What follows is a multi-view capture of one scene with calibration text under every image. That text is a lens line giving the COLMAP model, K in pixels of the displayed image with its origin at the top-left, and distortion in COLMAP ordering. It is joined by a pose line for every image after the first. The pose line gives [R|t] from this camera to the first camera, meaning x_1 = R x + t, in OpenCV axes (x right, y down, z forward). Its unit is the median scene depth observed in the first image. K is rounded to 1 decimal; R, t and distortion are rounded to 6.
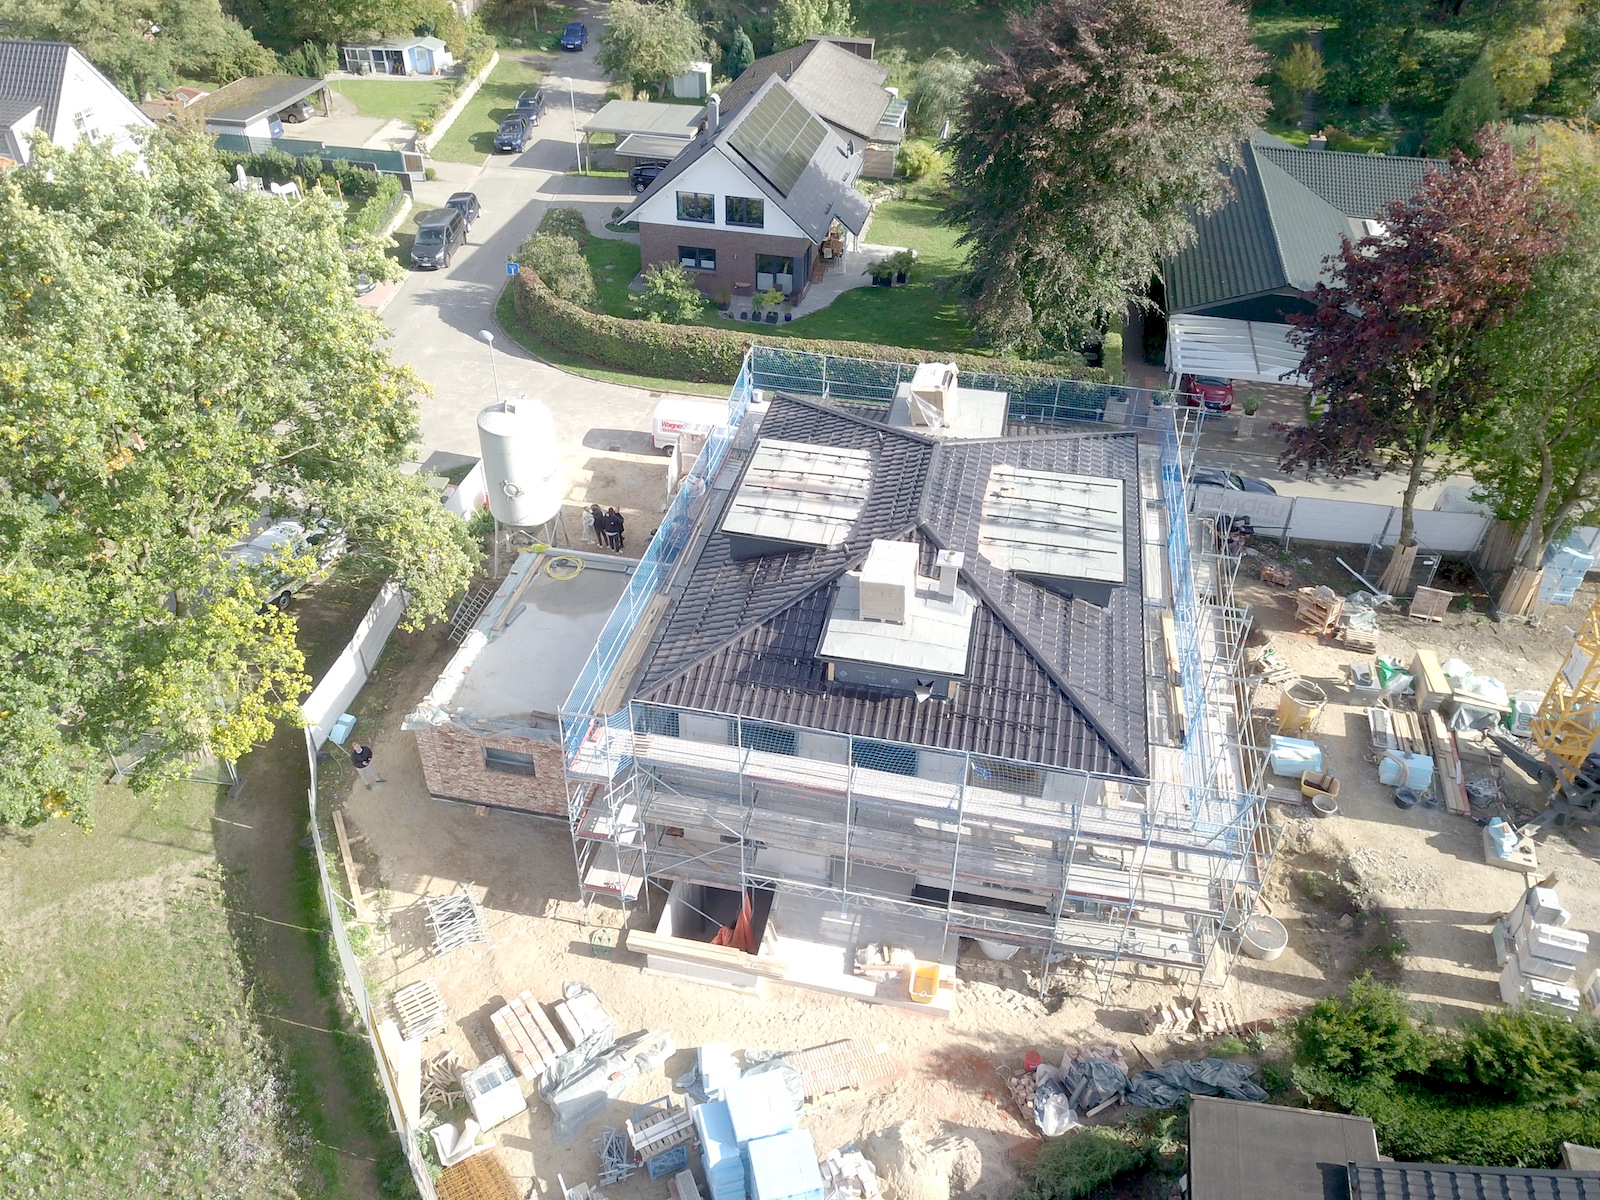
lens RADIAL K [[1216.9, 0, 803.6], [0, 1216.9, 591.4], [0, 0, 1]] dist [0.007363, -0.002095]
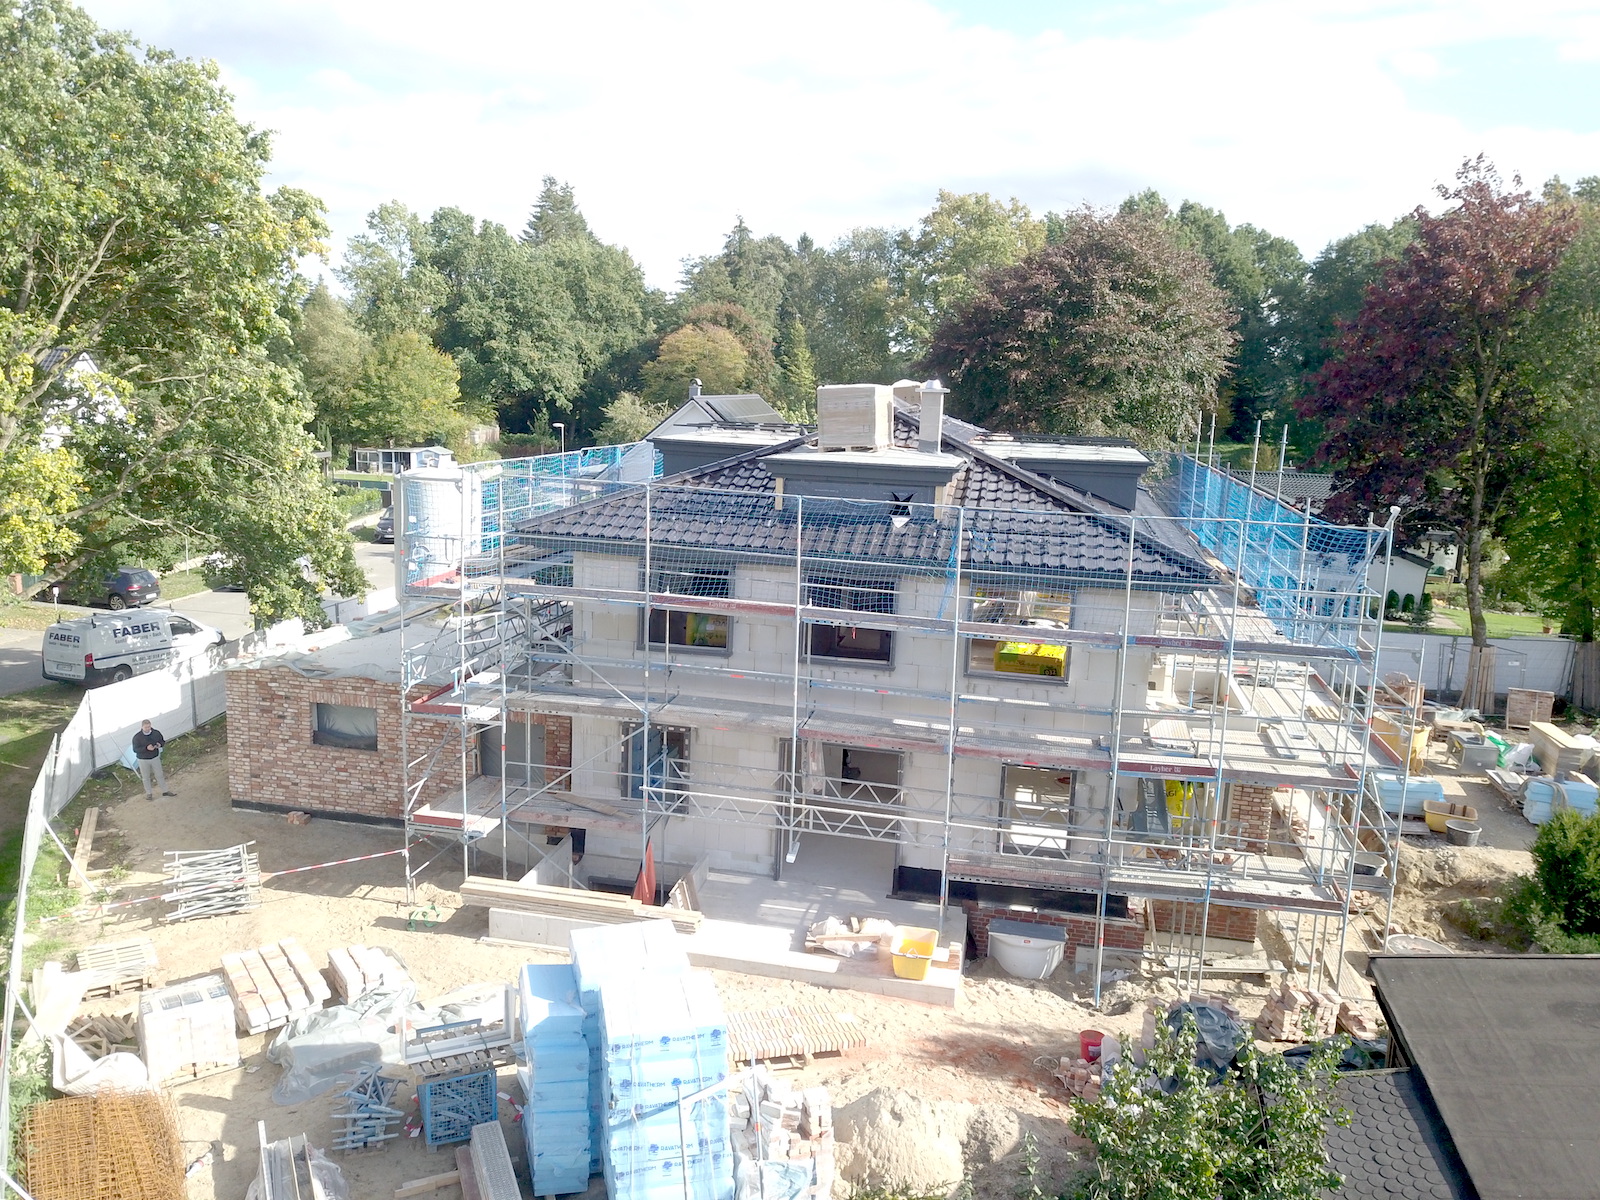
lens RADIAL K [[1216.9, 0, 803.6], [0, 1216.9, 591.4], [0, 0, 1]] dist [0.007363, -0.002095]
pose [[0.999845, 0.017328, 0.003034, 0.032002], [-0.014037, 0.889795, -0.456144, 0.400222], [-0.010604, 0.456031, 0.889901, 0.305384]]
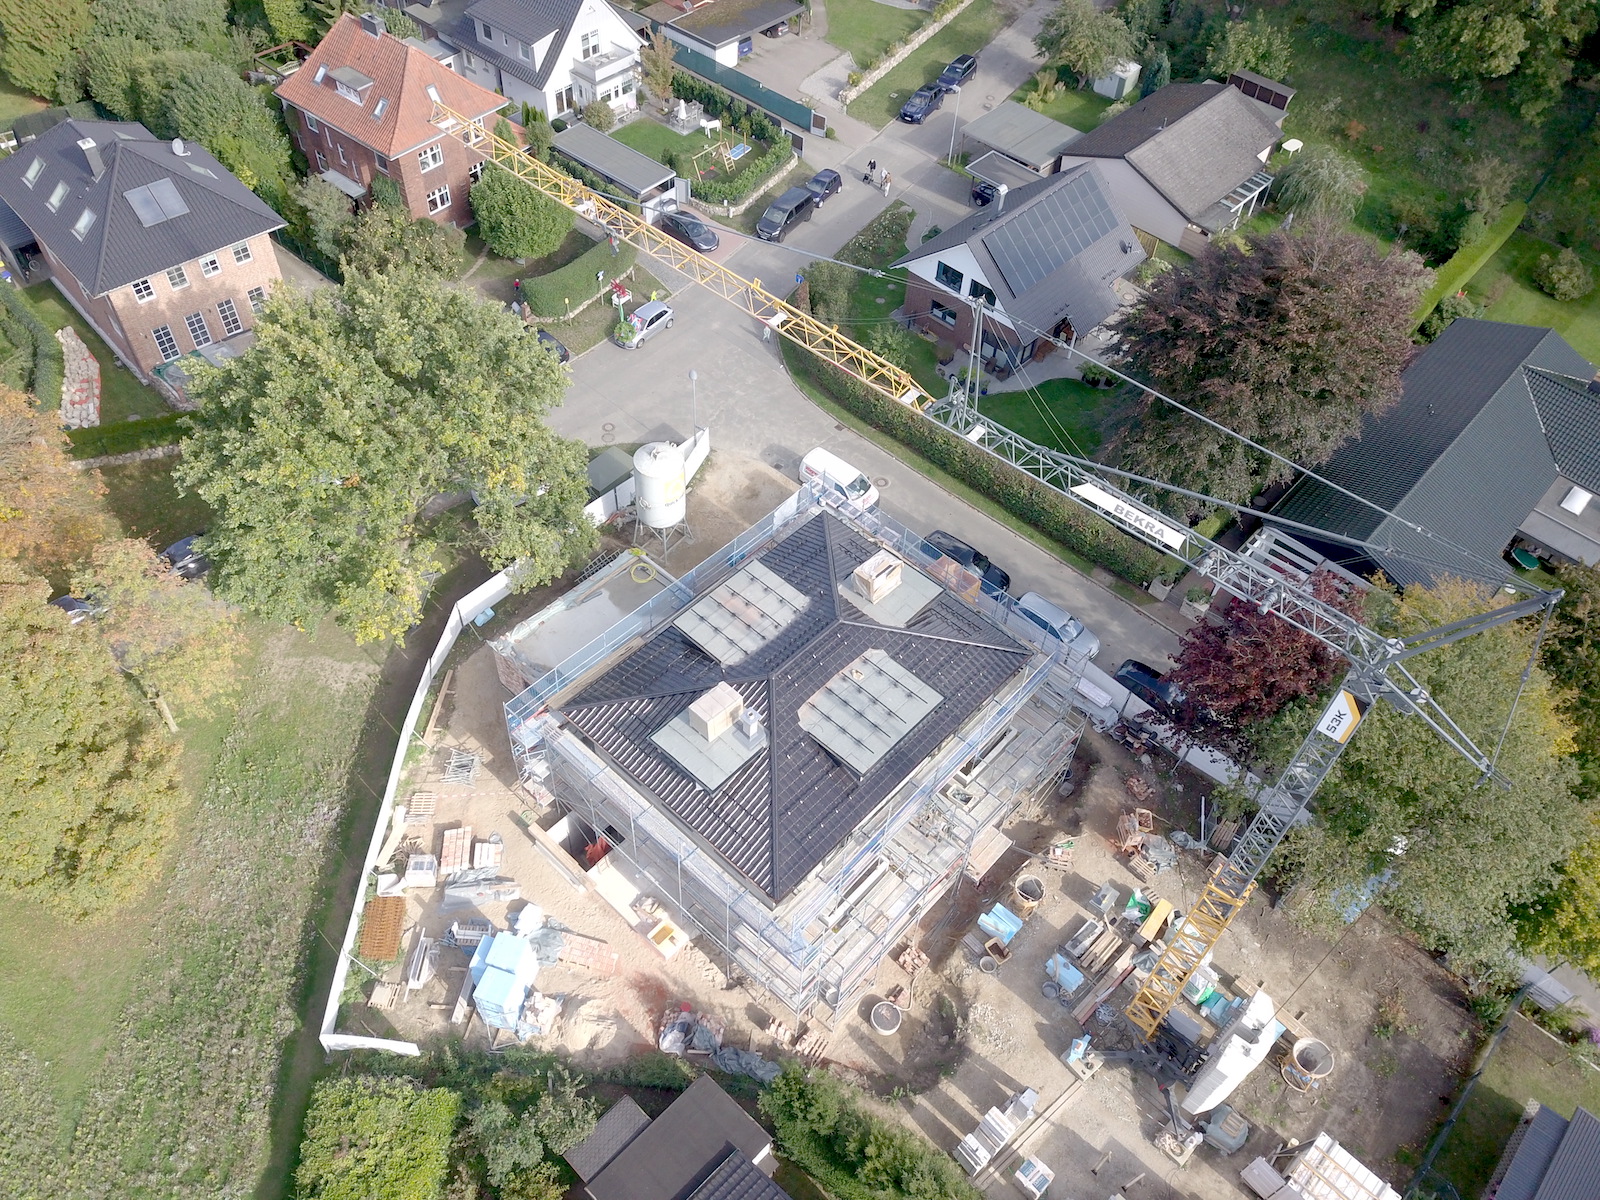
lens RADIAL K [[1207.2, 0, 800.0], [0, 1207.2, 600.0], [0, 0, 1]] dist [0.011051, 0.002808]
pose [[0.855133, 0.409501, -0.317895, 0.532283], [-0.338087, 0.905389, 0.256842, -0.512264], [0.392995, -0.112158, 0.912675, -0.328203]]
